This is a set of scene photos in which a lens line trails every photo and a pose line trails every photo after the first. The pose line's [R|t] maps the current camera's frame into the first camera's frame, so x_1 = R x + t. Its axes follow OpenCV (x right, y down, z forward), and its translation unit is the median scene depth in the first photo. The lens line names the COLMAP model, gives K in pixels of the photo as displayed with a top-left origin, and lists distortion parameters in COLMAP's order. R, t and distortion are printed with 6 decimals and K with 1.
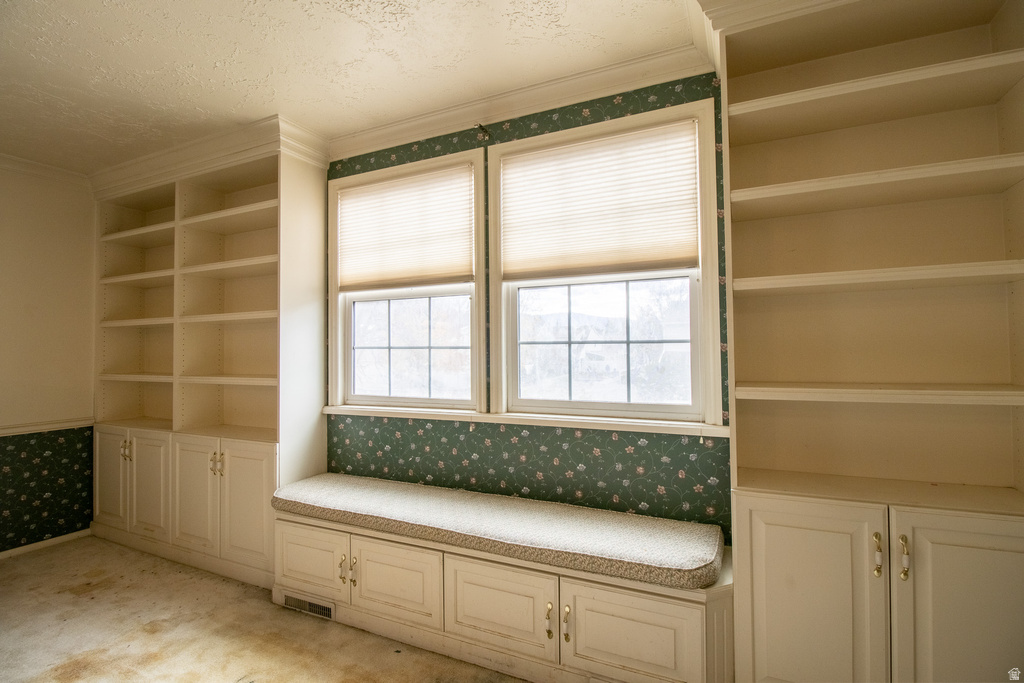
lens RADIAL K [[474.1, 0, 520.5], [0, 474.1, 339.1], [0, 0, 1]] dist [-0.003611, -0.011064]
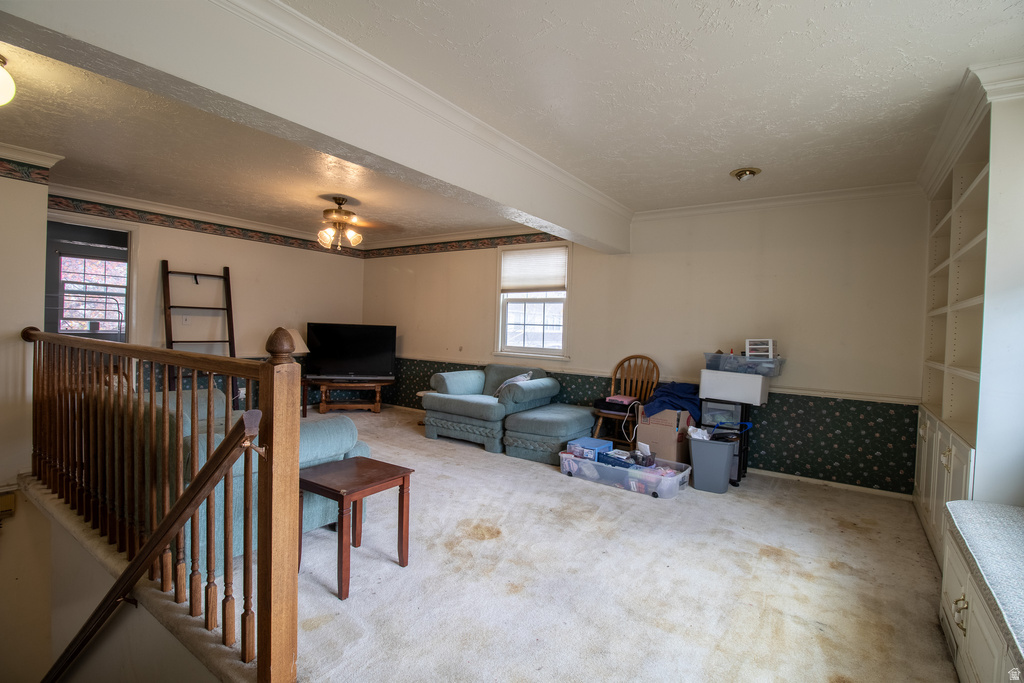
lens RADIAL K [[474.1, 0, 520.2], [0, 474.1, 335.5], [0, 0, 1]] dist [-0.003611, -0.011064]
pose [[-0.162109, 0.020184, -0.986566, 0.482314], [-0.009379, 0.999714, 0.021994, 0.003152], [0.986728, 0.012819, -0.161873, 0.340661]]
